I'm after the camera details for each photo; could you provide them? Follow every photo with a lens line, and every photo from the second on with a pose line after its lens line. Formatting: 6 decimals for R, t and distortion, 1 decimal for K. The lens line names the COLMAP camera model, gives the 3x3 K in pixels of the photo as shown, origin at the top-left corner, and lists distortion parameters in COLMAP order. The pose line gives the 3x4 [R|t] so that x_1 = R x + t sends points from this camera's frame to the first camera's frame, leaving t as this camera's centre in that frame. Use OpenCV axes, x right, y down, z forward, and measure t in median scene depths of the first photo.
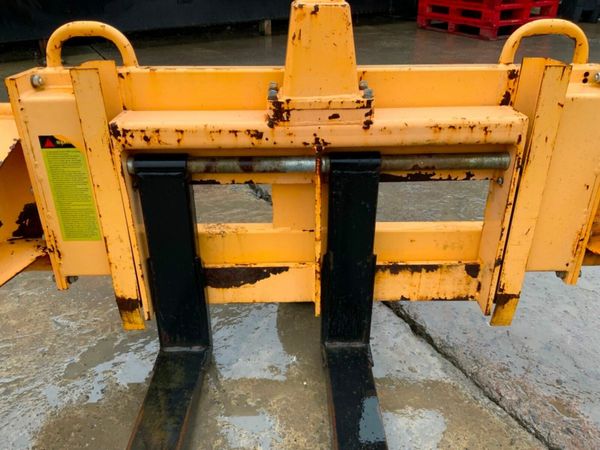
lens RADIAL K [[494.5, 0, 300.0], [0, 494.5, 225.0], [0, 0, 1]] dist [0.076938, -0.148831]
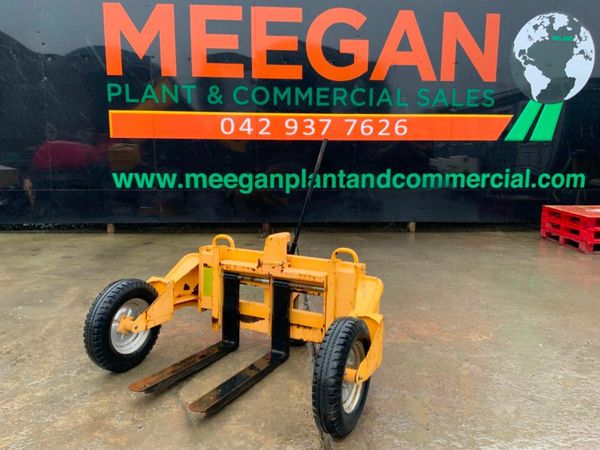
lens RADIAL K [[494.5, 0, 300.0], [0, 494.5, 225.0], [0, 0, 1]] dist [0.076938, -0.148831]
pose [[0.891669, 0.086523, -0.444343, 1.459943], [-0.232566, 0.929682, -0.285665, 0.373727], [0.388381, 0.358057, 0.849091, -1.636397]]
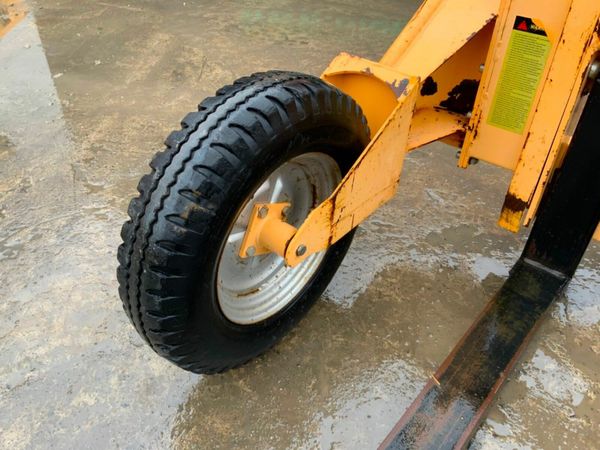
lens RADIAL K [[494.5, 0, 300.0], [0, 494.5, 225.0], [0, 0, 1]] dist [0.076938, -0.148831]
pose [[0.756470, 0.418608, -0.502513, -0.150019], [-0.326067, 0.907427, 0.265061, 0.073278], [0.566951, -0.036658, 0.822936, -0.089388]]
